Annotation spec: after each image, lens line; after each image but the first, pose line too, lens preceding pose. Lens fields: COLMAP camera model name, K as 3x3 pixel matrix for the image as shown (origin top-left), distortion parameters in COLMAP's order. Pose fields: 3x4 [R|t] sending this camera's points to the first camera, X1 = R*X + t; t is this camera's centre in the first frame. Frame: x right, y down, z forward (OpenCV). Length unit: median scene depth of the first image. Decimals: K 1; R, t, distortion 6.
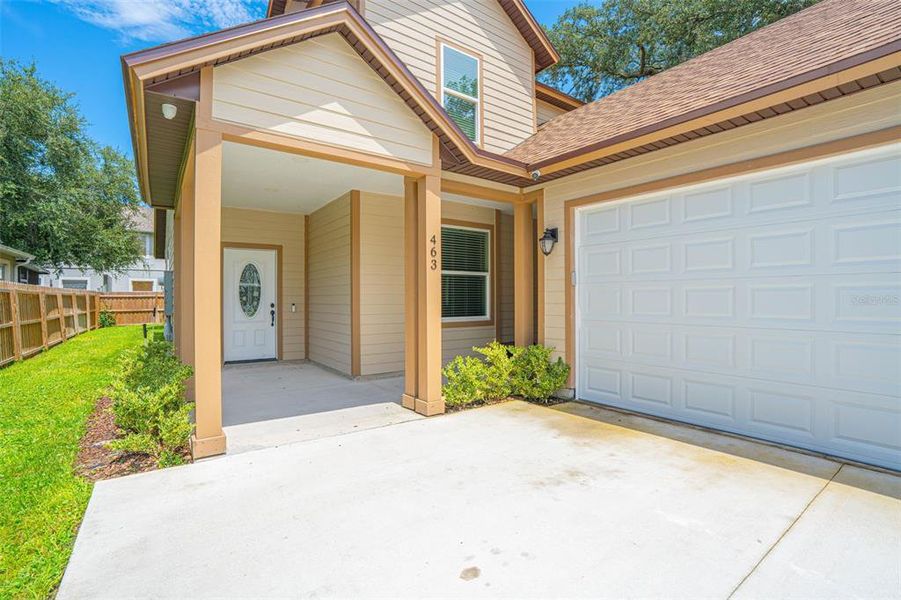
lens RADIAL K [[408.6, 0, 453.4], [0, 408.6, 286.2], [0, 0, 1]] dist [-0.007186, 0.001679]
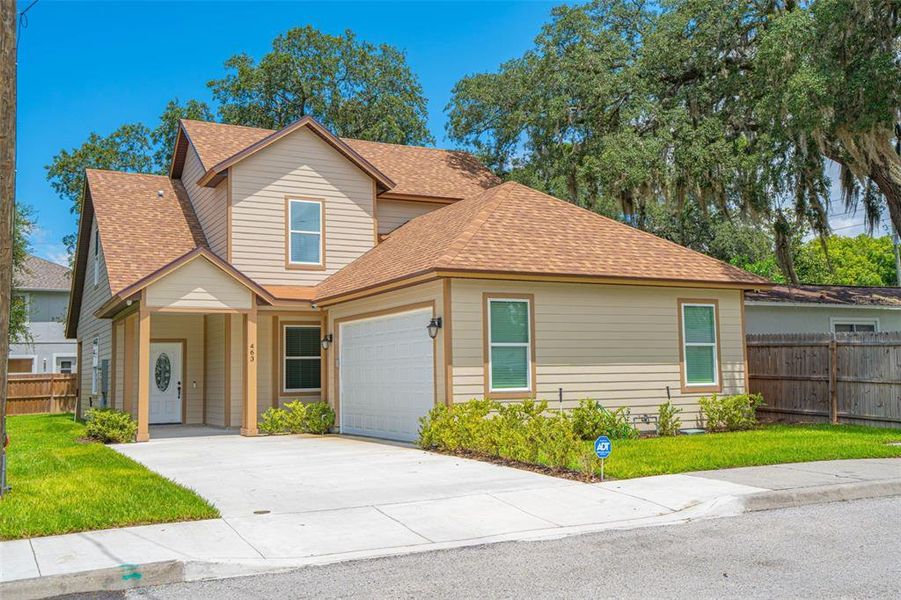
lens RADIAL K [[857.2, 0, 452.5], [0, 857.2, 303.0], [0, 0, 1]] dist [0.133181, 0.000000]
pose [[0.988808, -0.025432, -0.147011, 0.903082], [0.017522, 0.998341, -0.054849, -0.045404], [0.148162, 0.051659, 0.987613, -1.765975]]
